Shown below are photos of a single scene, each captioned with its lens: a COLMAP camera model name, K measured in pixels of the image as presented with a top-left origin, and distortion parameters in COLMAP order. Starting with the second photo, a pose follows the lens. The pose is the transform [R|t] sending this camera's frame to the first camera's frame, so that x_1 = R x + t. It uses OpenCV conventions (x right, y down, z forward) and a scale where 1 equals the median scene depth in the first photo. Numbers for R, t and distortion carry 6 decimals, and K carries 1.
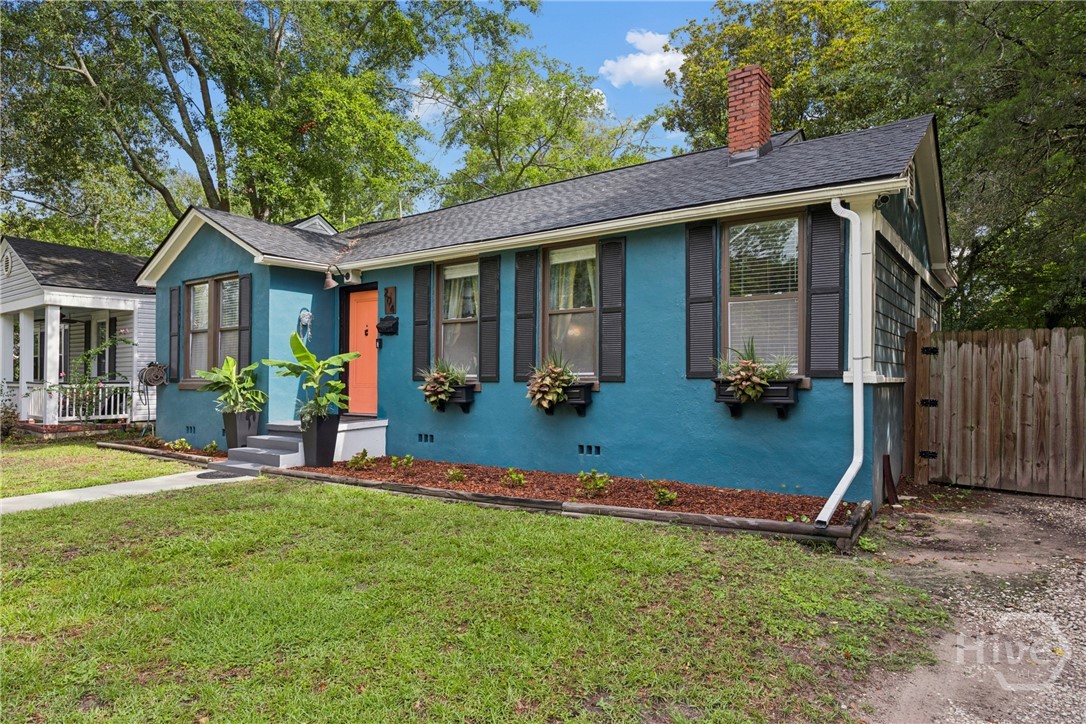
lens RADIAL K [[658.5, 0, 540.1], [0, 658.5, 383.0], [0, 0, 1]] dist [-0.000306, -0.000250]
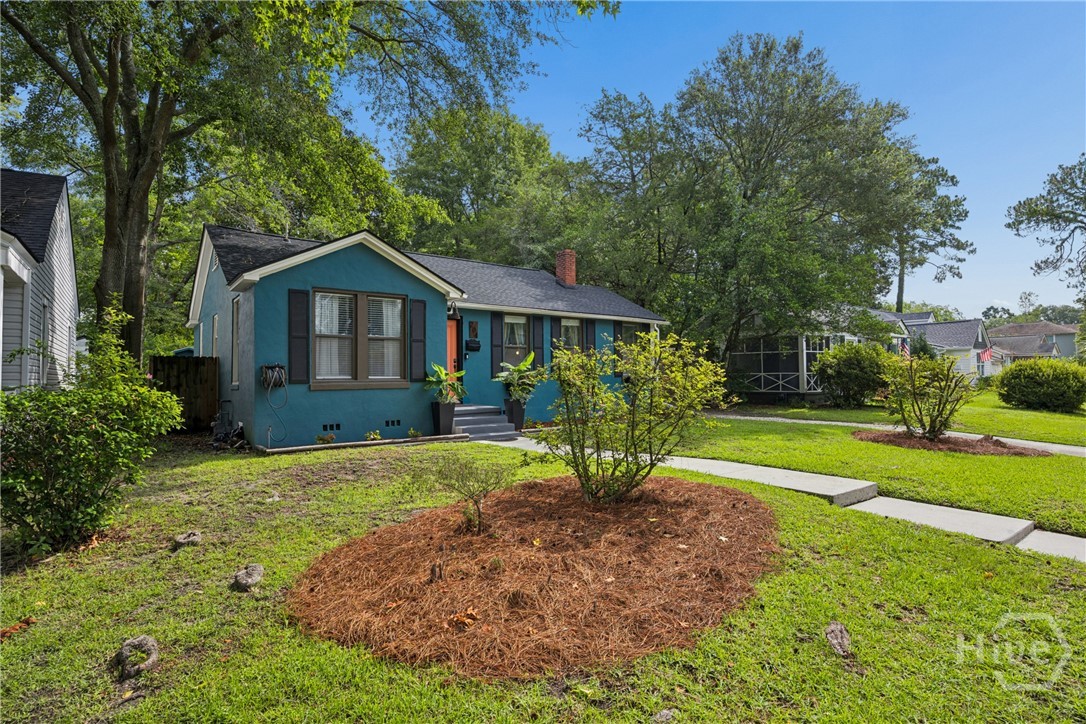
lens RADIAL K [[579.7, 0, 543.0], [0, 579.7, 362.0], [0, 0, 1]] dist [-0.029405, -0.000127]
pose [[0.262626, 0.026651, 0.964529, -1.864887], [0.016529, 0.999348, -0.032113, 0.001012], [-0.964756, 0.024377, 0.262015, 0.570074]]
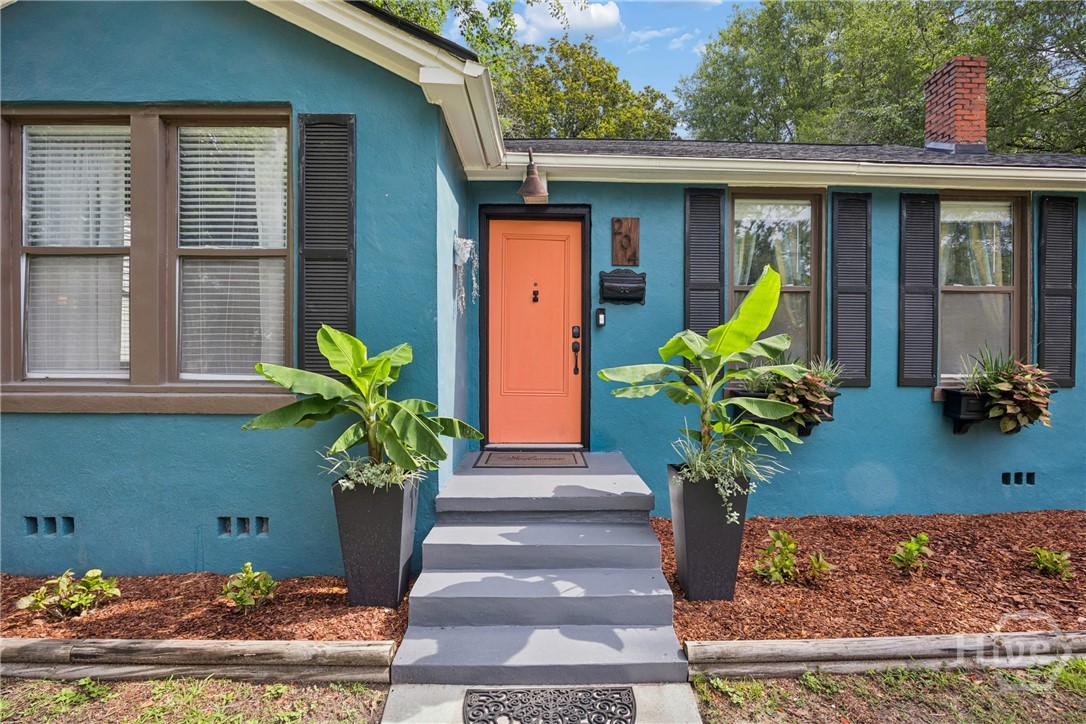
lens RADIAL K [[496.9, 0, 556.7], [0, 496.9, 378.9], [0, 0, 1]] dist [-0.002902, -0.000465]
pose [[0.781783, -0.006285, 0.623518, -0.652159], [-0.000618, 0.999941, 0.010855, -0.015594], [-0.623550, -0.008871, 0.781733, 0.852337]]
